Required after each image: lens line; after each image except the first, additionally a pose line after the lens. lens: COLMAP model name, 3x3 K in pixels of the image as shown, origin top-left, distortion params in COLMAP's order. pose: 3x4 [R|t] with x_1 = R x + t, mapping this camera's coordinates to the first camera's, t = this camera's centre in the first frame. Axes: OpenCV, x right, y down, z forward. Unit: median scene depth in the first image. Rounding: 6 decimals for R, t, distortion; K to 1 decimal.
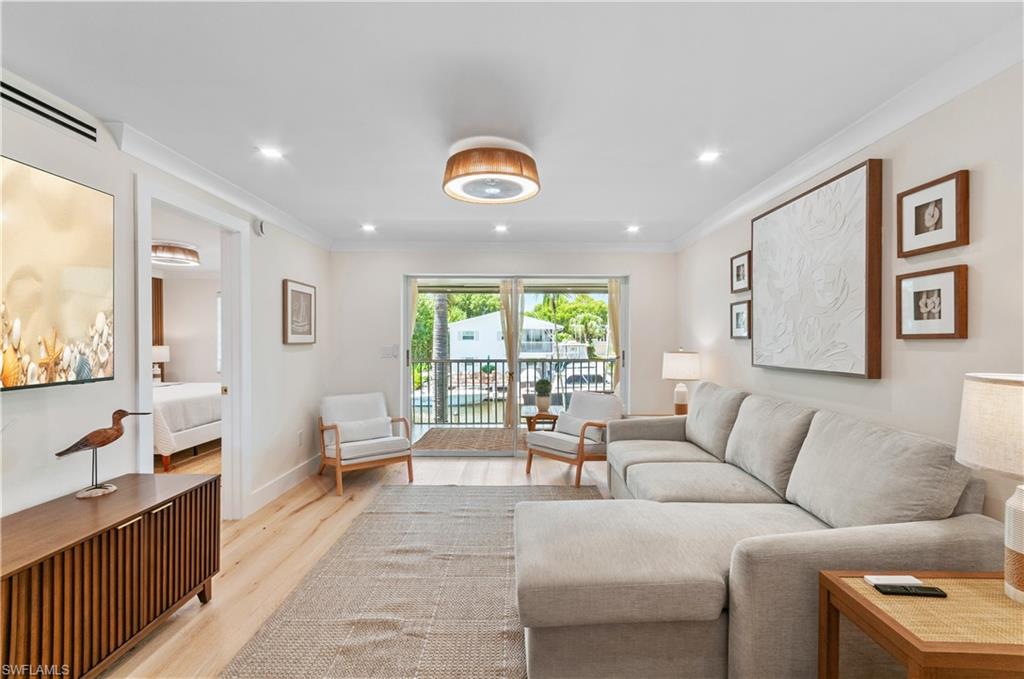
lens RADIAL K [[445.6, 0, 519.4], [0, 445.6, 343.1], [0, 0, 1]] dist [0.001889, 0.000177]
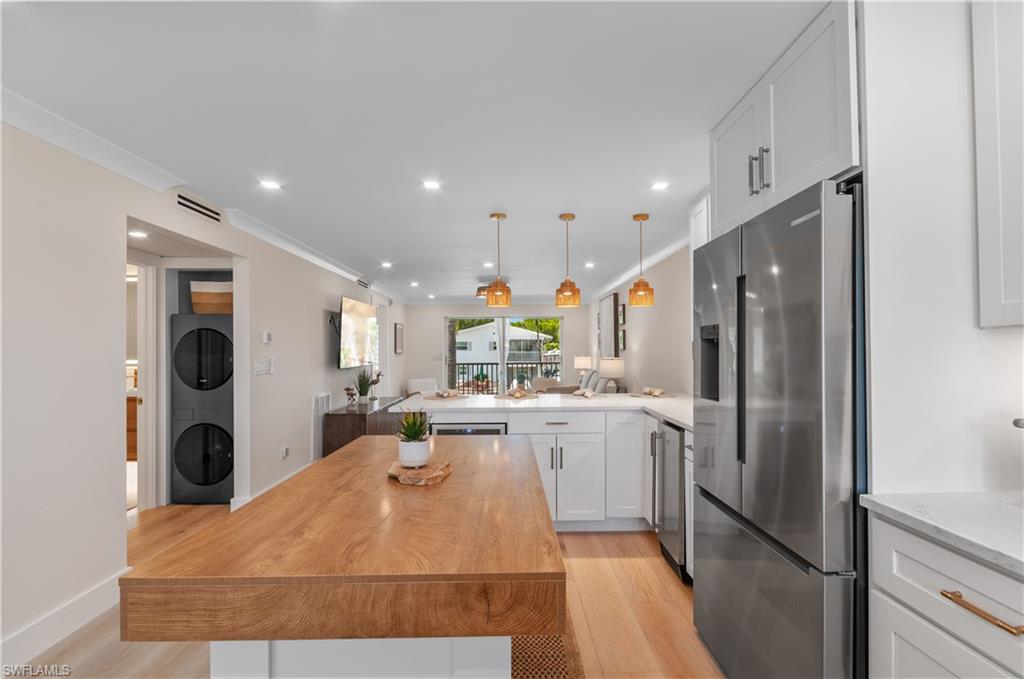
lens RADIAL K [[463.4, 0, 515.2], [0, 463.4, 343.9], [0, 0, 1]] dist [-0.001718, -0.000492]
pose [[0.999934, -0.008160, 0.008063, 0.033770], [0.008312, 0.999784, -0.019071, 0.003643], [-0.007906, 0.019137, 0.999786, -1.351830]]
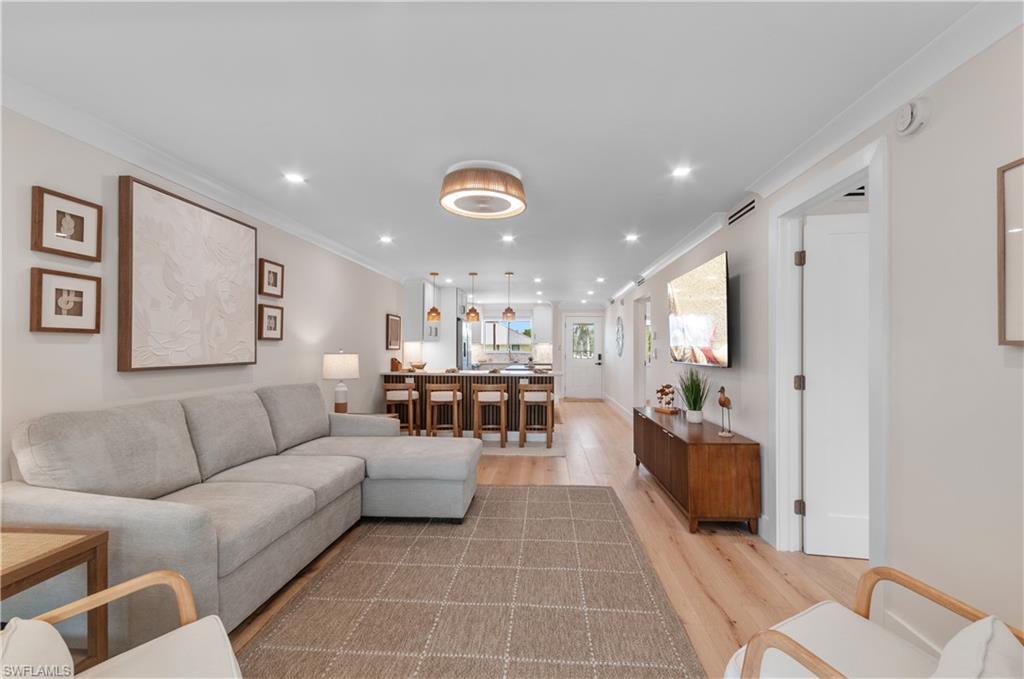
lens RADIAL K [[449.7, 0, 522.0], [0, 449.7, 343.2], [0, 0, 1]] dist [0.001023, 0.000158]
pose [[-0.997780, -0.004517, 0.066443, -0.170601], [-0.004981, 0.999964, -0.006817, 0.006404], [-0.066410, -0.007133, -0.997767, 1.534268]]
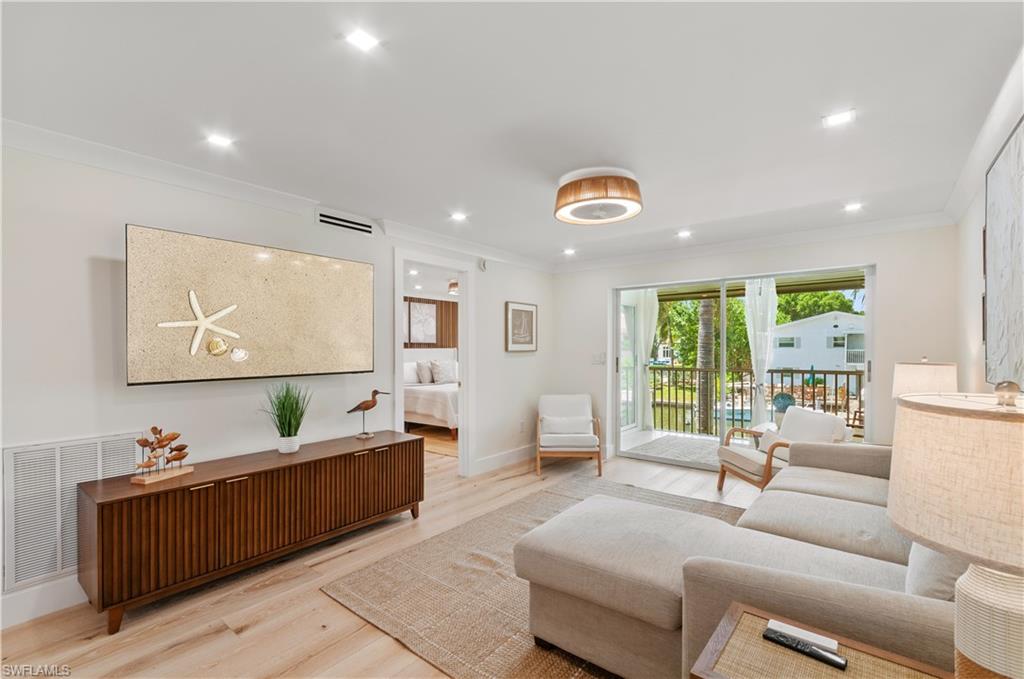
lens RADIAL K [[448.7, 0, 521.4], [0, 448.7, 350.3], [0, 0, 1]] dist [0.000810, 0.000194]
pose [[0.783144, -0.000003, -0.621841, 0.351454], [-0.000978, 0.999999, -0.001235, -0.000212], [0.621840, 0.001575, 0.783143, 0.004823]]
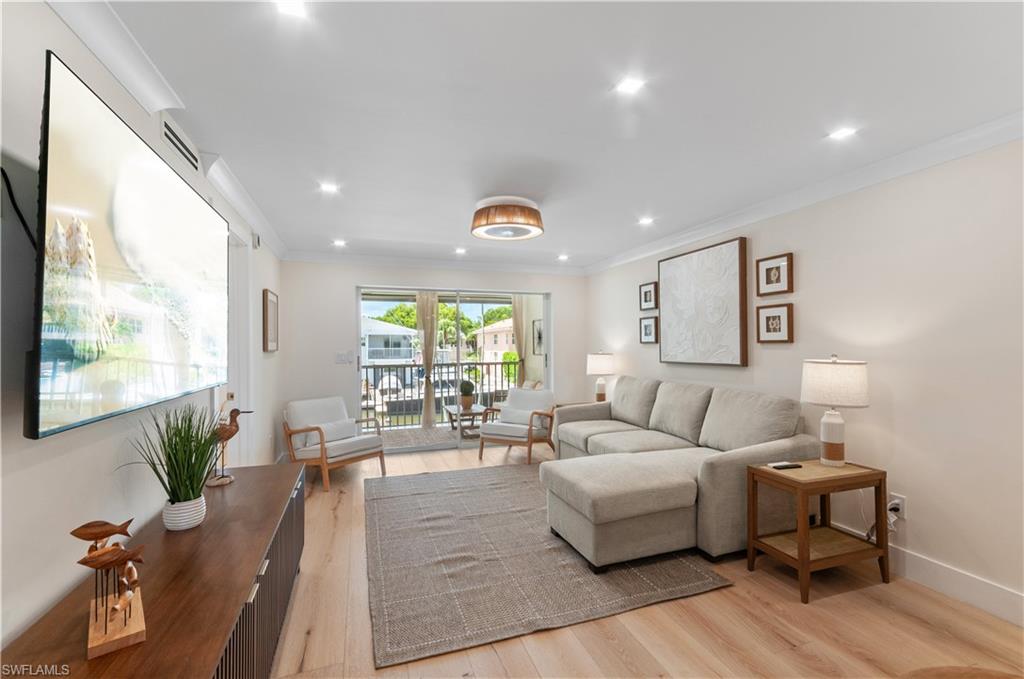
lens RADIAL K [[445.6, 0, 519.4], [0, 445.6, 343.1], [0, 0, 1]] dist [0.001889, 0.000177]
pose [[0.945012, -0.006233, 0.326977, -0.336008], [0.010190, 0.999894, -0.010391, -0.000473], [-0.326877, 0.013151, 0.944975, -0.189349]]
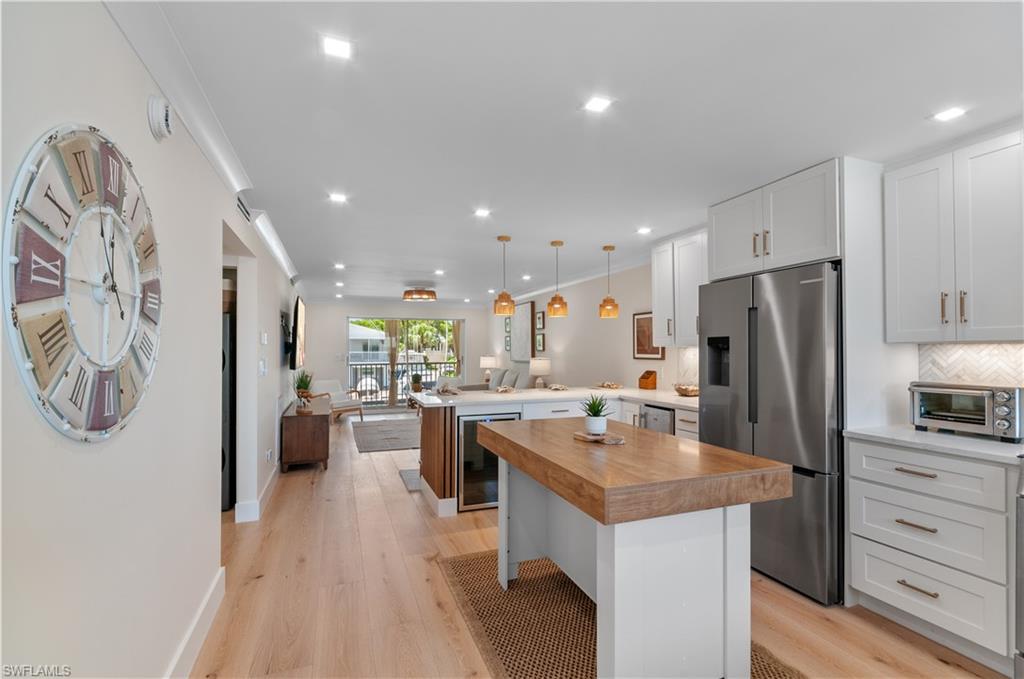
lens RADIAL K [[463.5, 0, 512.0], [0, 463.5, 339.5], [0, 0, 1]] dist [-0.000534, 0.000201]
pose [[0.939393, 0.003165, 0.342827, -0.386218], [0.006226, 0.999635, -0.026288, -0.002354], [-0.342785, 0.026829, 0.939031, -1.468012]]
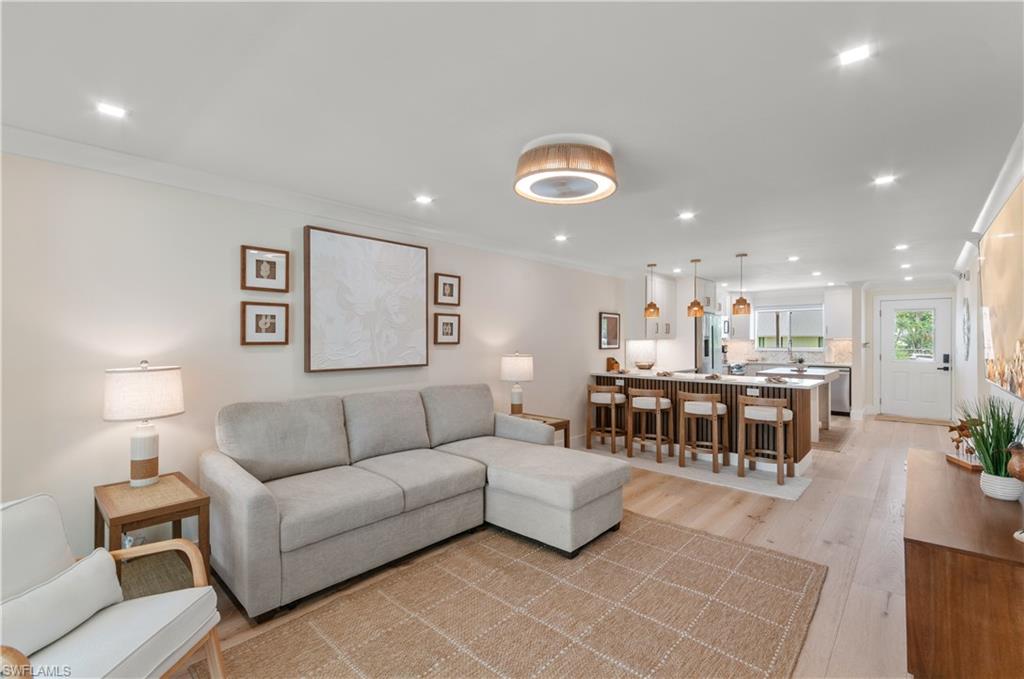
lens RADIAL K [[452.1, 0, 517.1], [0, 452.1, 337.6], [0, 0, 1]] dist [0.002204, 0.000414]
pose [[-0.739124, 0.000653, 0.673569, -0.454395], [0.001131, 0.999999, 0.000271, -0.022558], [-0.673569, 0.000962, -0.739124, 1.283261]]
